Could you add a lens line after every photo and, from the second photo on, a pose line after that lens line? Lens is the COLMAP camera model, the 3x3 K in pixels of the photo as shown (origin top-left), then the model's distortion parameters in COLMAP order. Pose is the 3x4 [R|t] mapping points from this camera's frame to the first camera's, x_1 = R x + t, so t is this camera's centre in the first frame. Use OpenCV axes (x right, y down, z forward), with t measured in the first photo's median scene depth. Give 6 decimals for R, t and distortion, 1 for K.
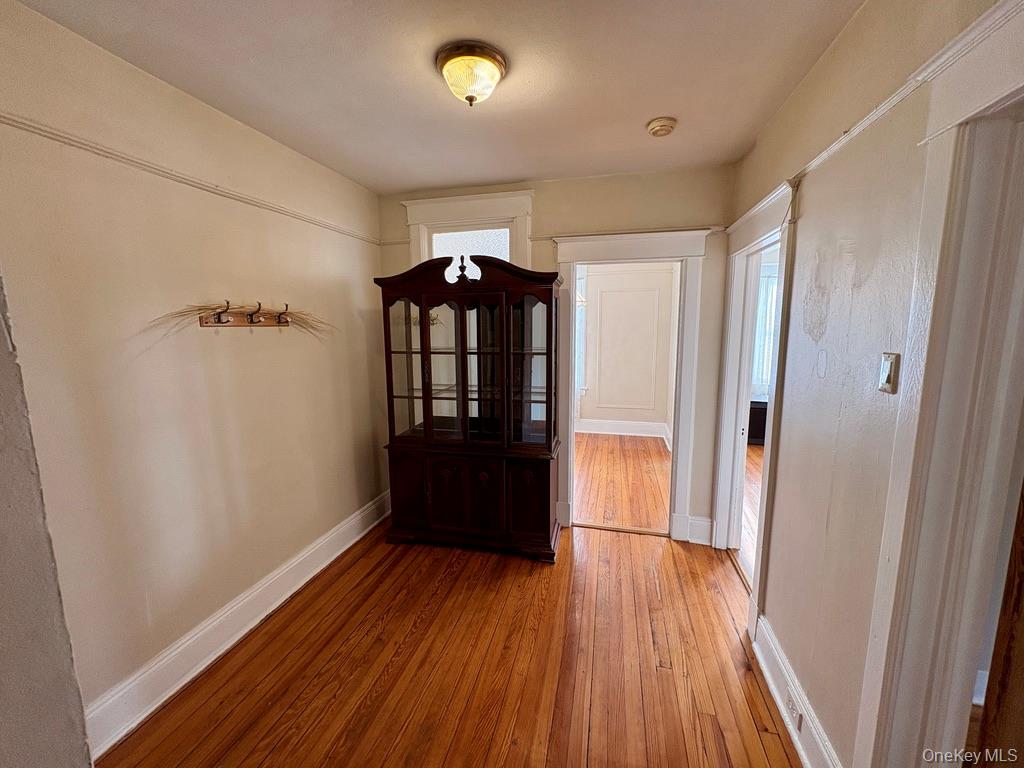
lens RADIAL K [[408.3, 0, 513.0], [0, 408.3, 382.5], [0, 0, 1]] dist [0.000058, -0.000040]
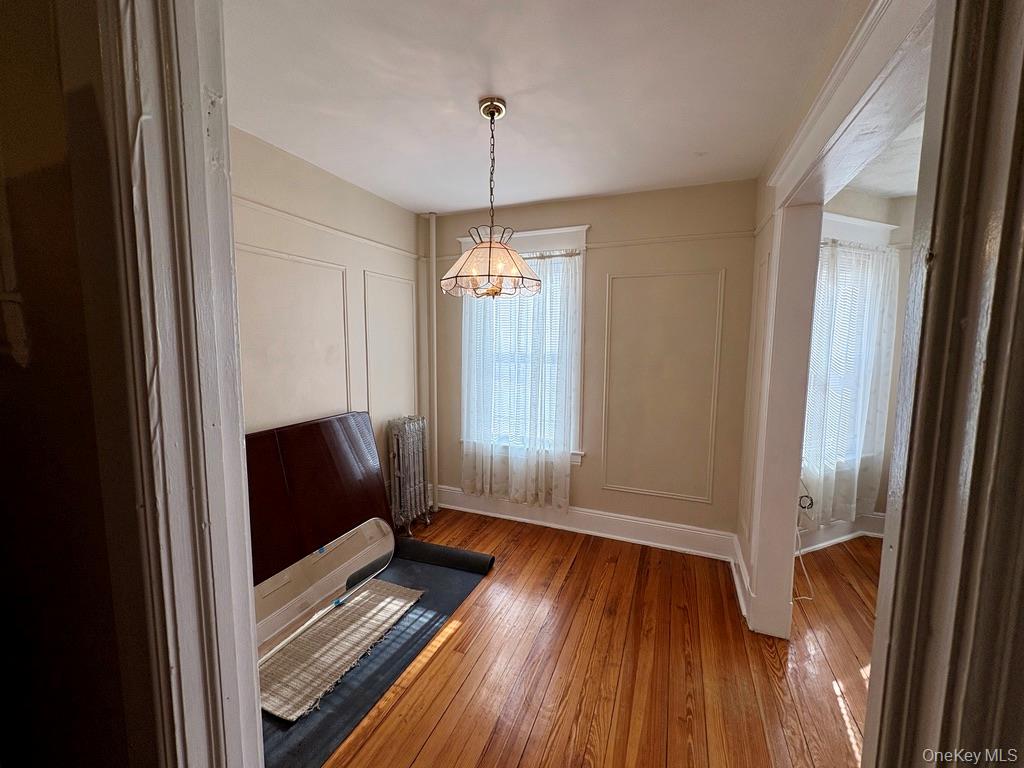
lens RADIAL K [[408.3, 0, 510.6], [0, 408.3, 383.1], [0, 0, 1]] dist [0.000058, -0.000040]
pose [[0.989345, 0.032889, -0.141824, 0.166068], [-0.037811, 0.998768, -0.032152, -0.063354], [0.140591, 0.037172, 0.989370, 0.458341]]
